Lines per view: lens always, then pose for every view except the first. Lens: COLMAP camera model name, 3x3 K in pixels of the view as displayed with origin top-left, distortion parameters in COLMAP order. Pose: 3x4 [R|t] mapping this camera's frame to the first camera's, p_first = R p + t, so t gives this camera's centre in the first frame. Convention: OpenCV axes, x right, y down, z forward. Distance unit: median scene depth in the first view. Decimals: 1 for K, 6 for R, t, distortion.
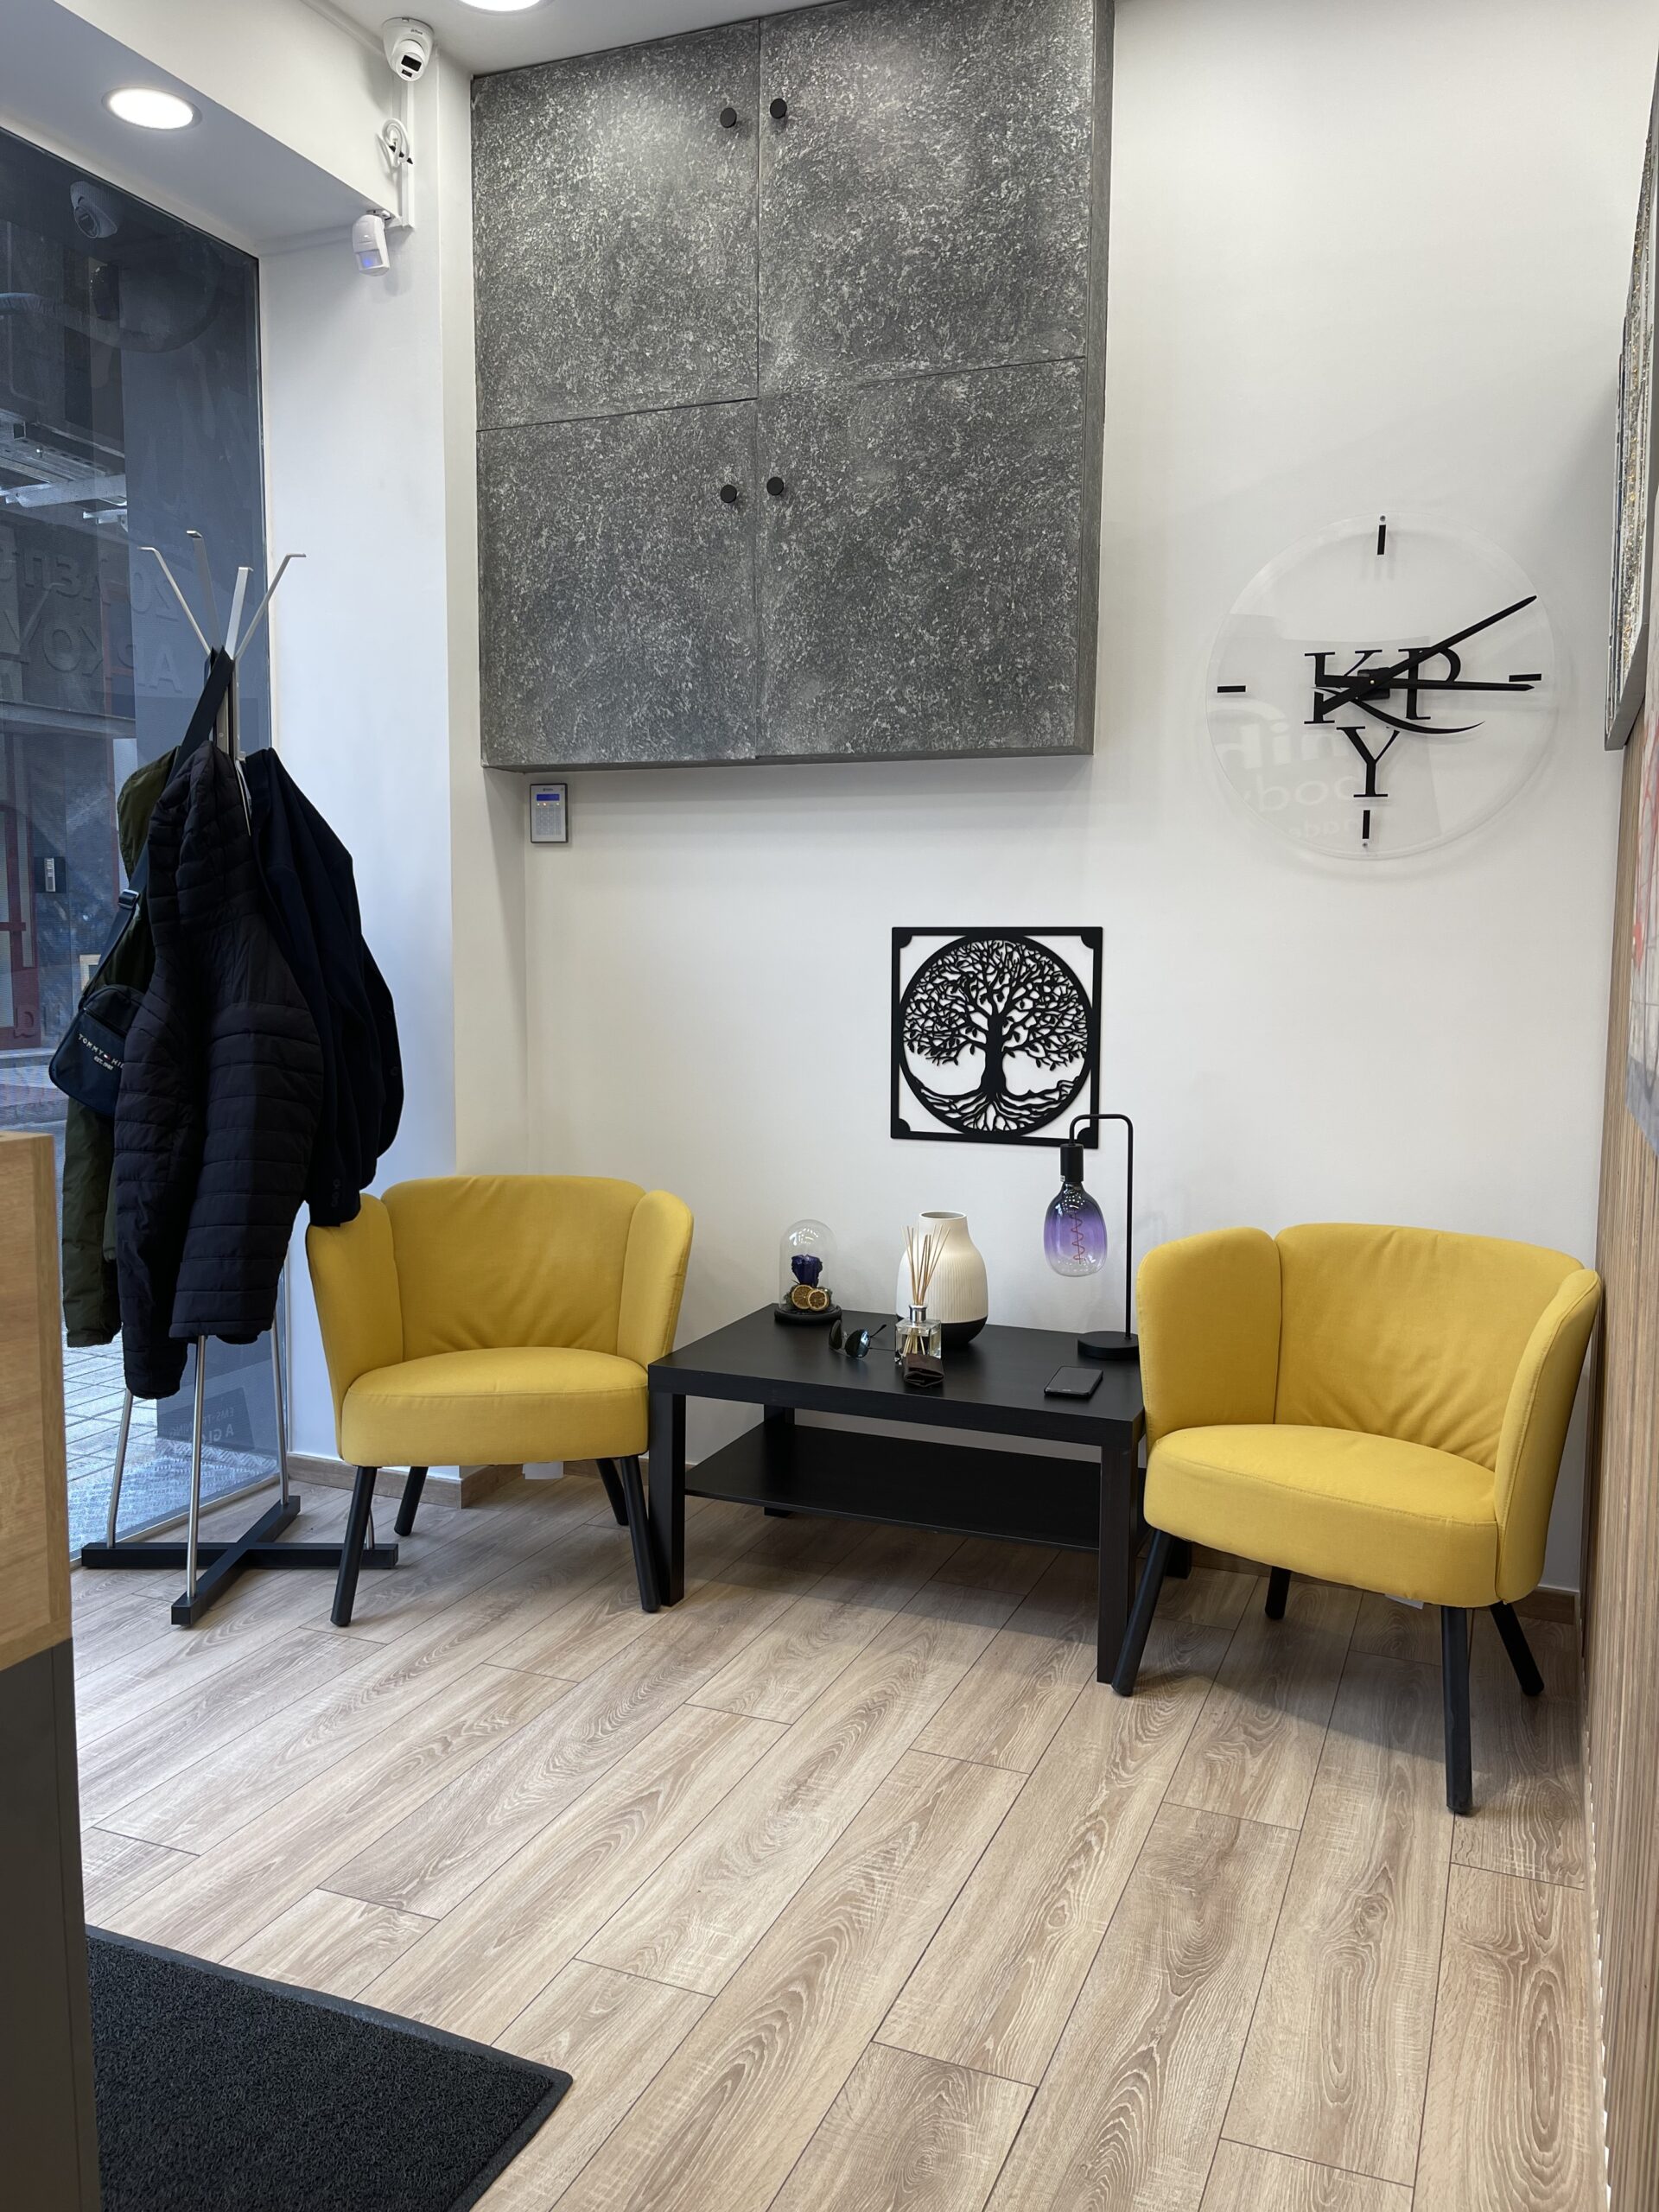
lens RADIAL K [[1683.5, 0, 835.5], [0, 1683.5, 1102.3], [0, 0, 1]] dist [0.064514, -0.047971]
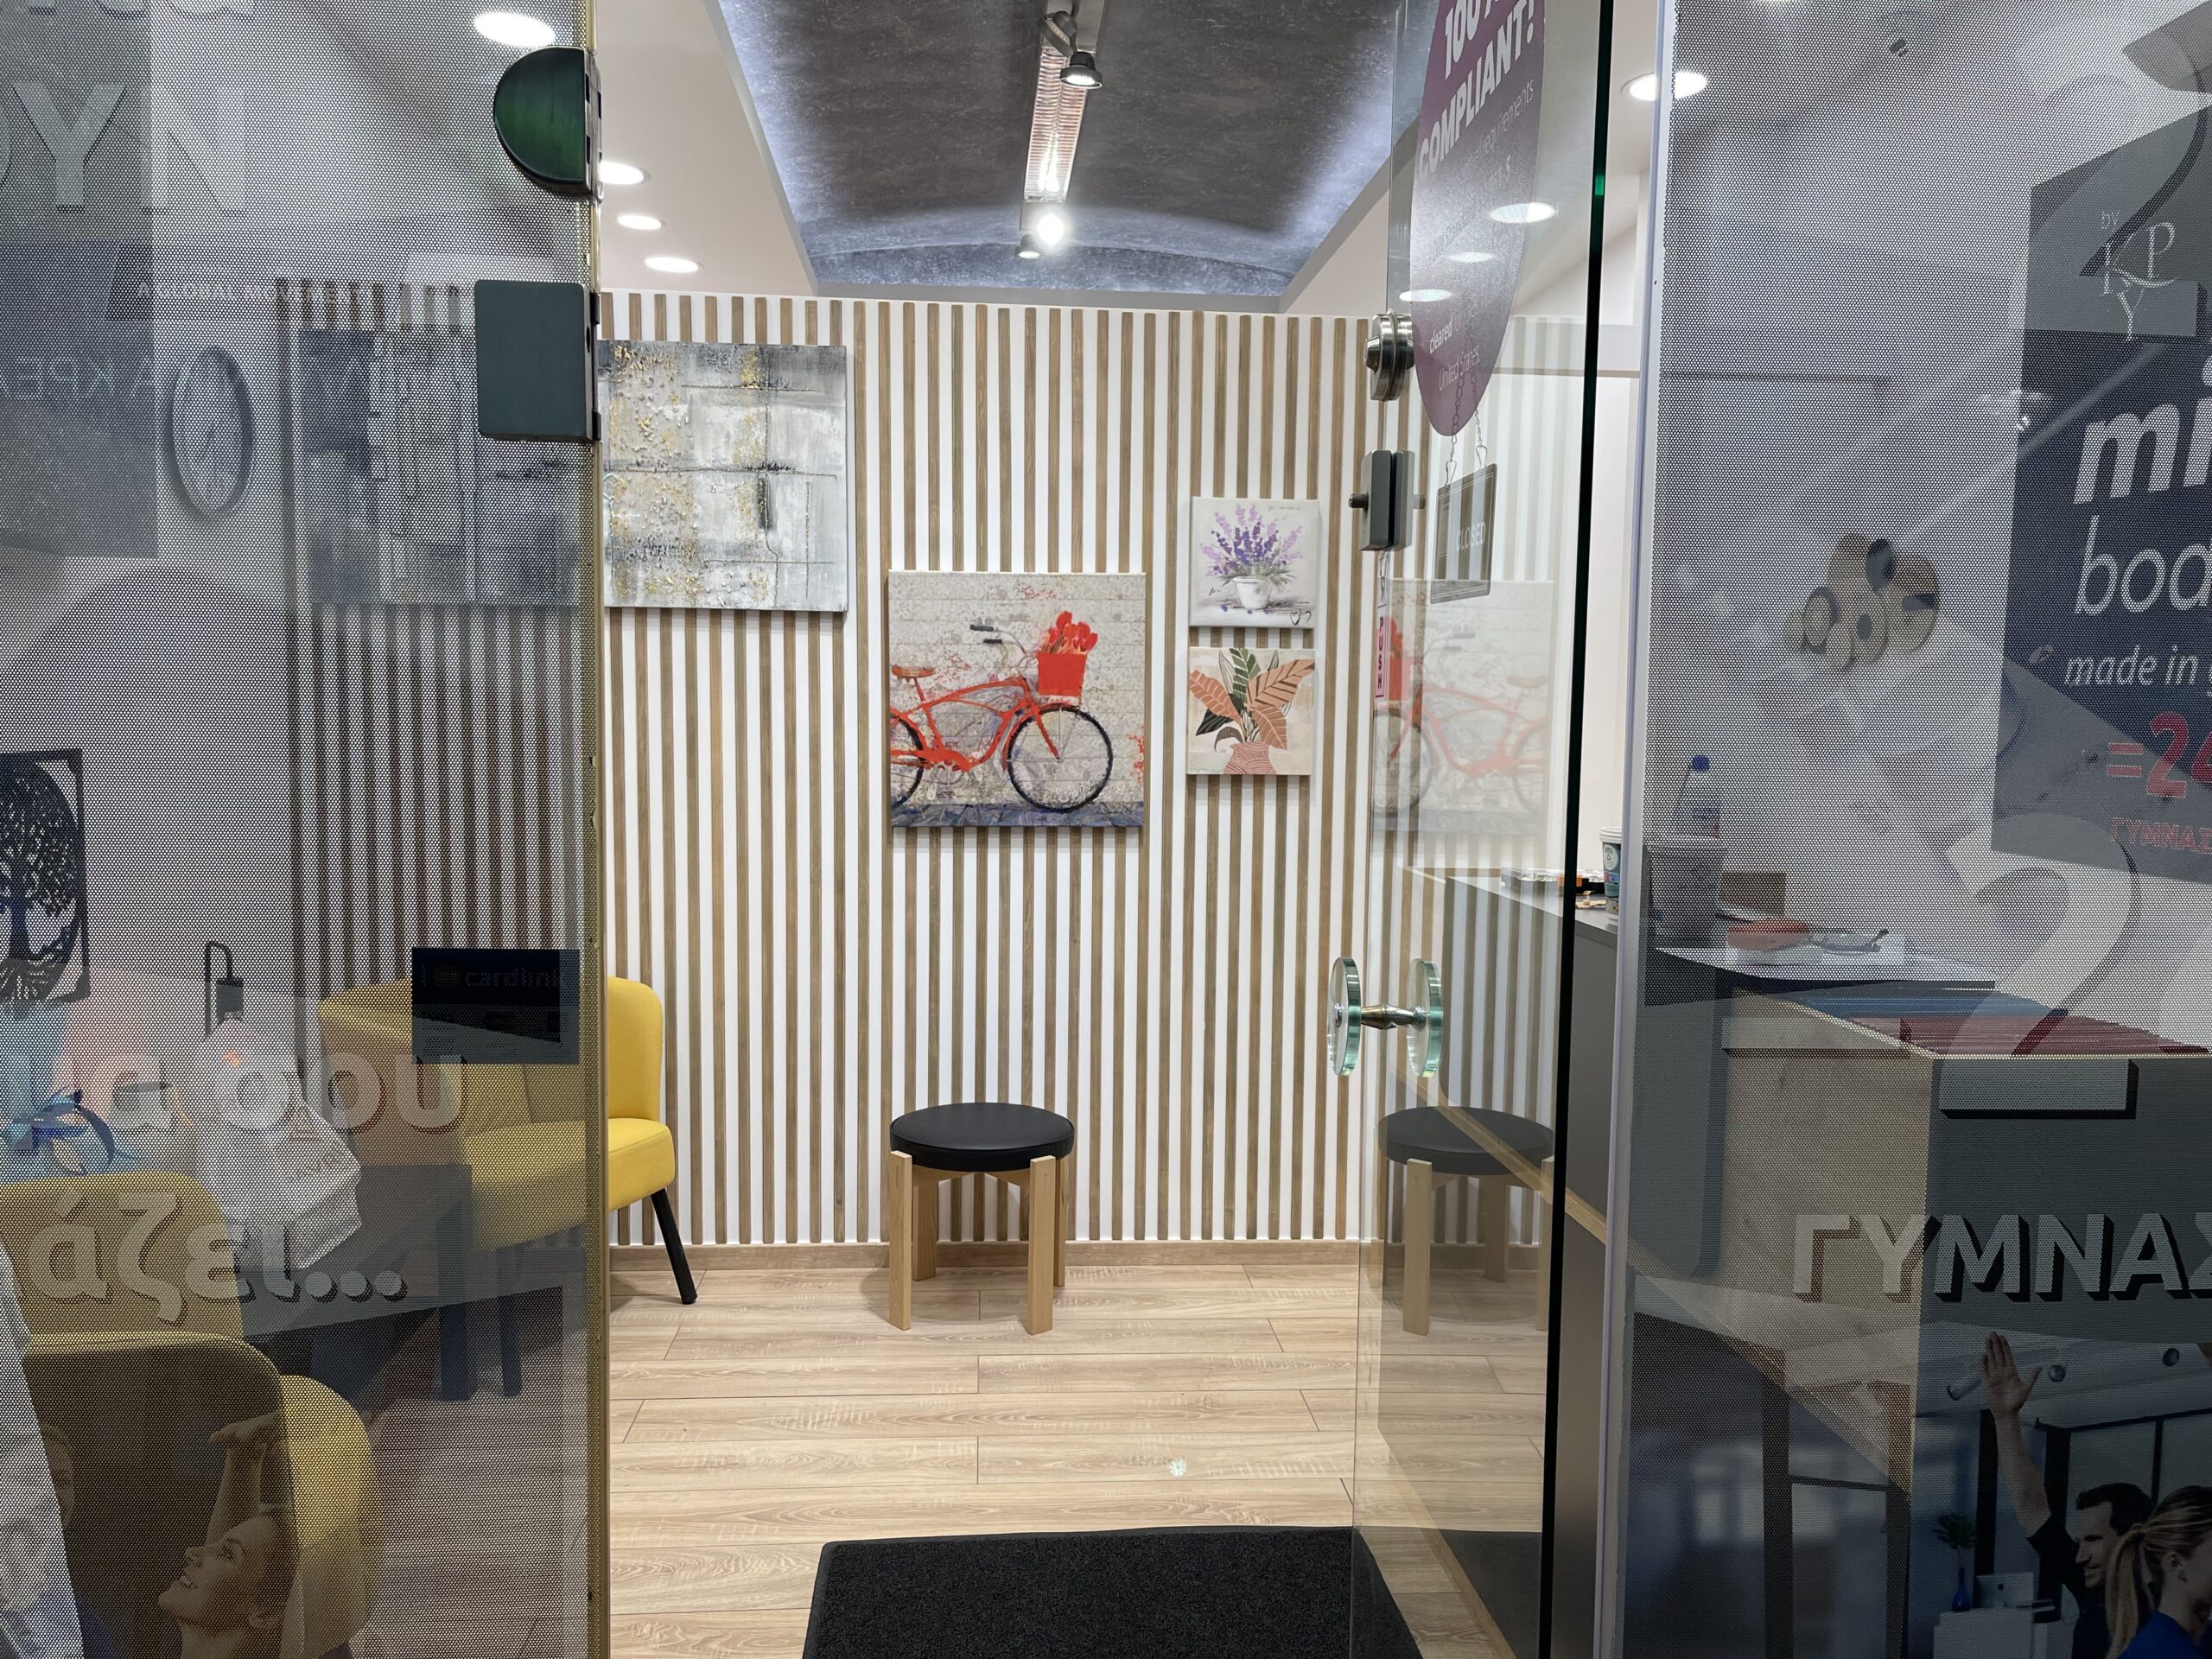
lens RADIAL K [[1664.6, 0, 1114.1], [0, 1664.6, 840.0], [0, 0, 1]] dist [0.147882, -0.198914]
pose [[-0.452404, -0.084074, 0.887841, -1.172601], [0.075937, 0.988299, 0.132281, -0.175391], [-0.888574, 0.127264, -0.440726, 1.200564]]
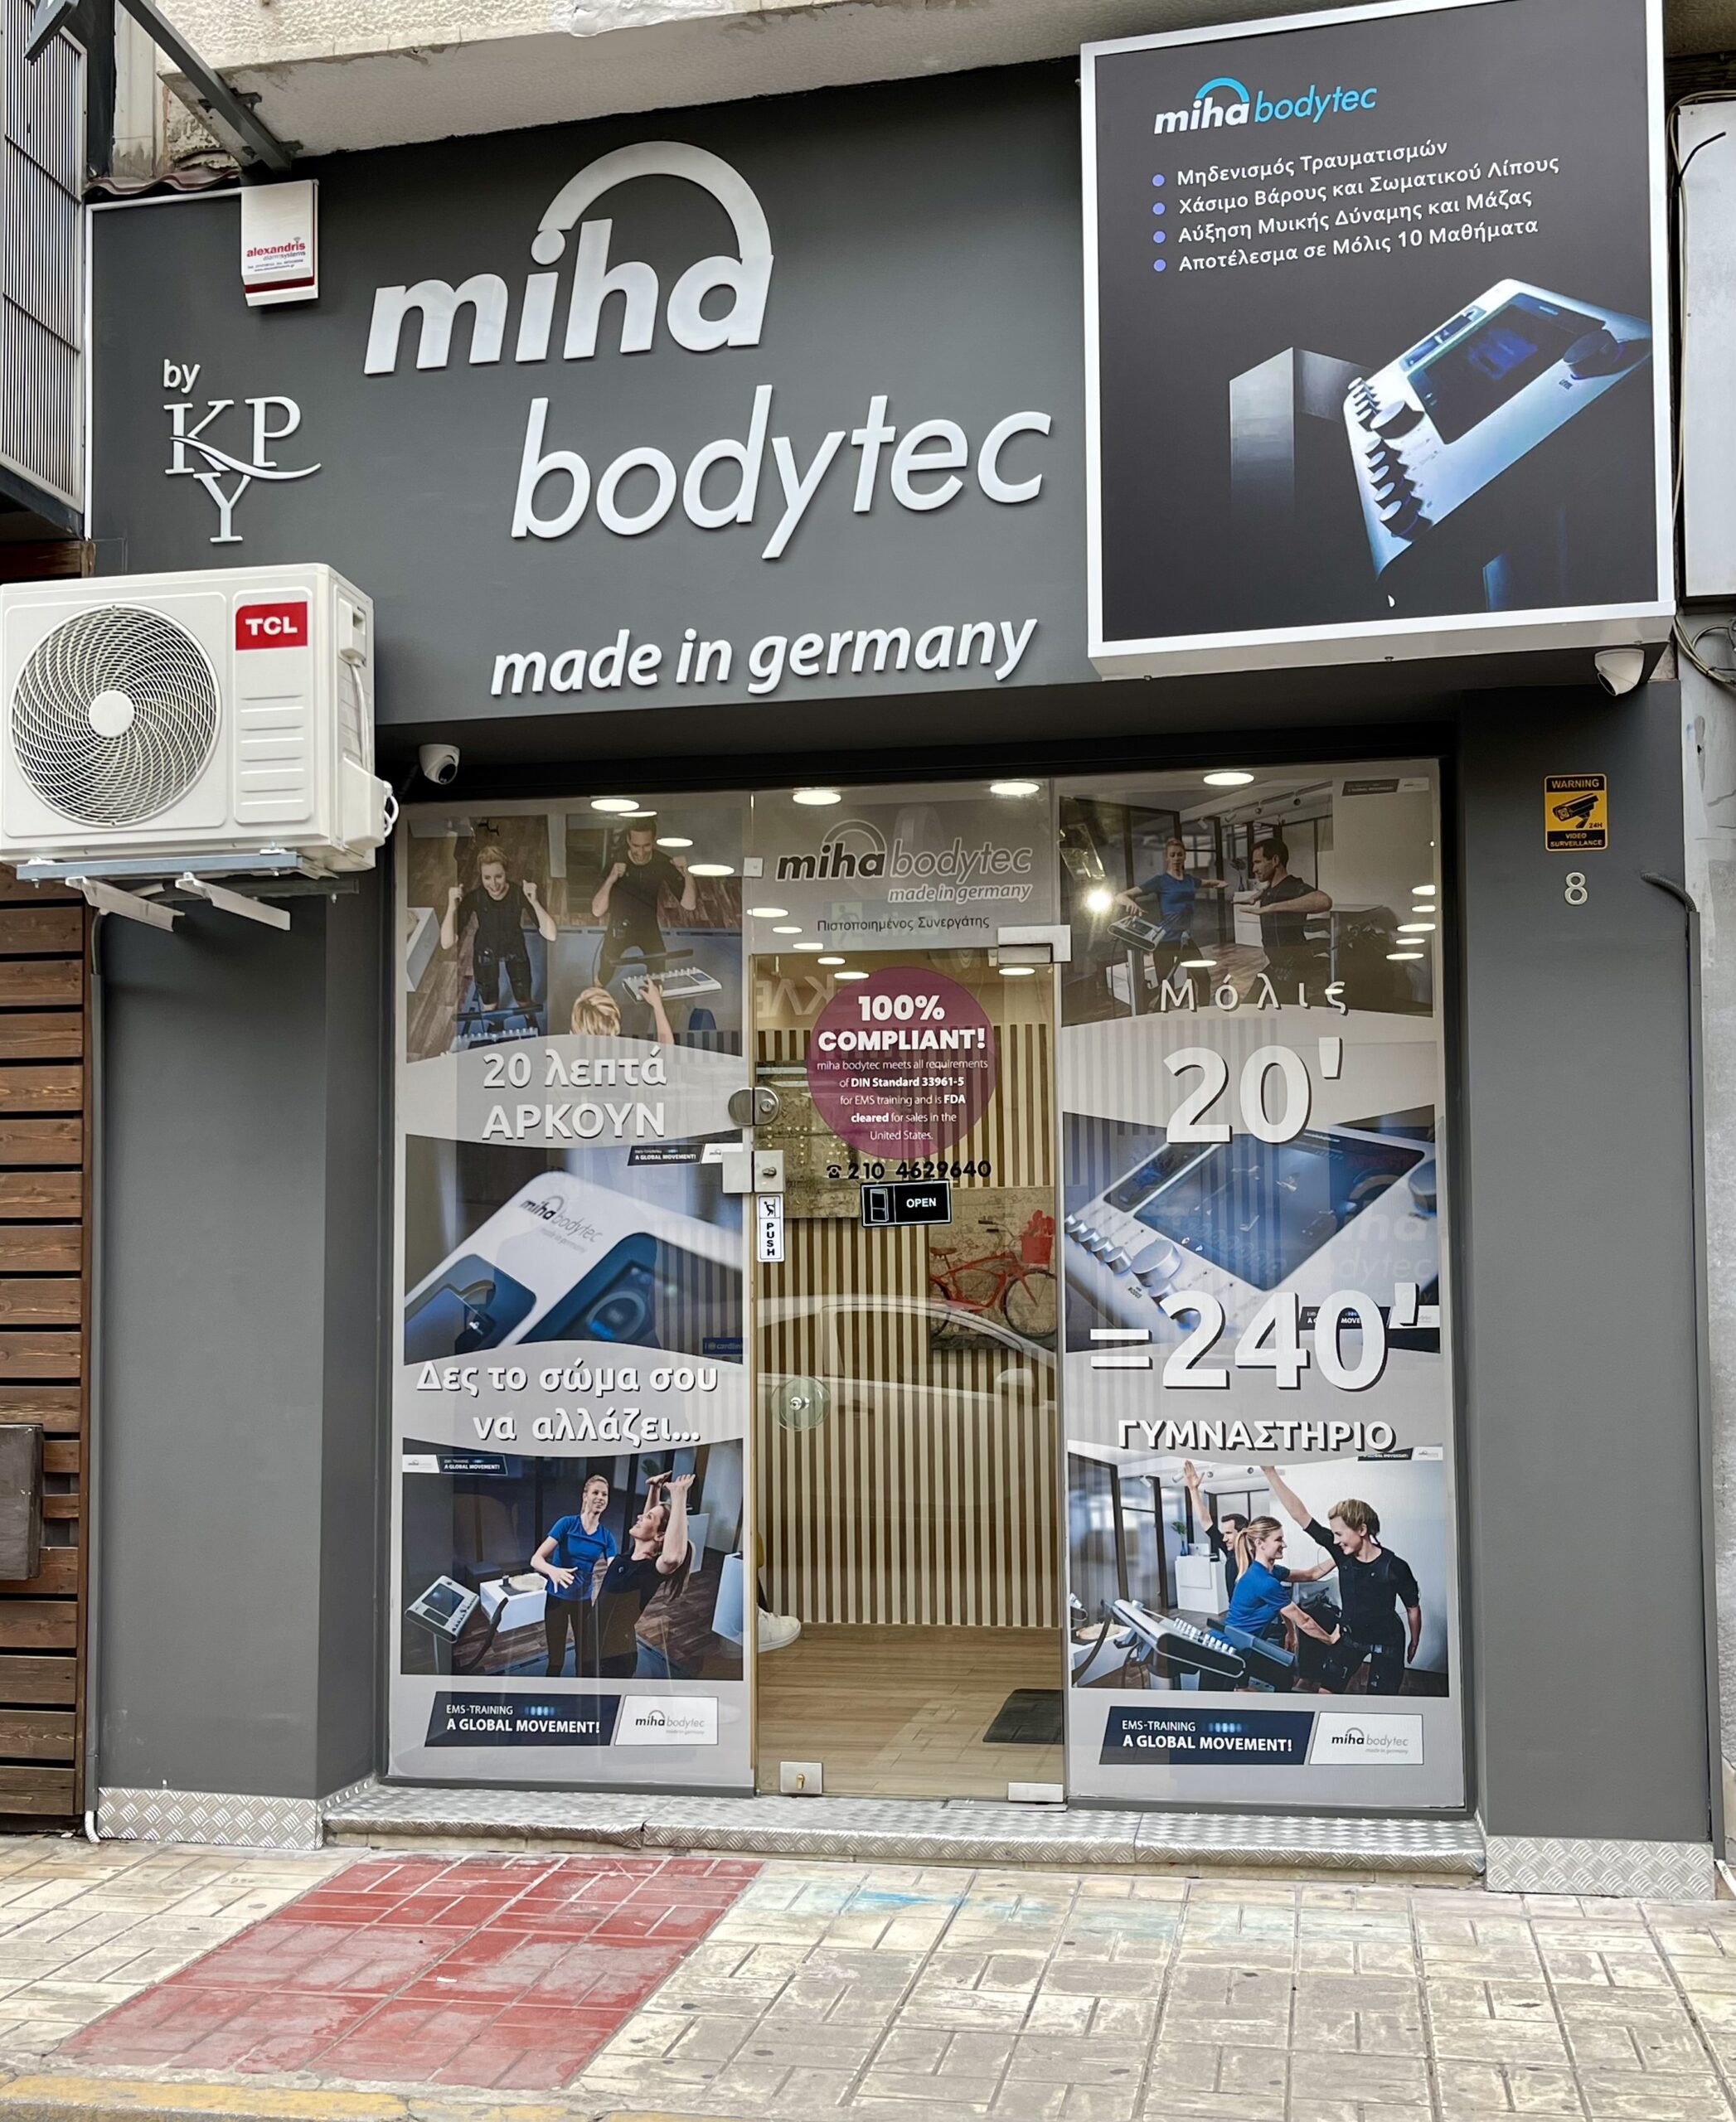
lens RADIAL K [[2586.0, 0, 867.5], [0, 2586.0, 1062.9], [0, 0, 1]] dist [-0.005764, -0.002696]
pose [[-0.210845, 0.082107, 0.974065, -3.451159], [0.106605, 0.992454, -0.060582, -0.195310], [-0.971689, 0.091066, -0.218007, 1.585121]]
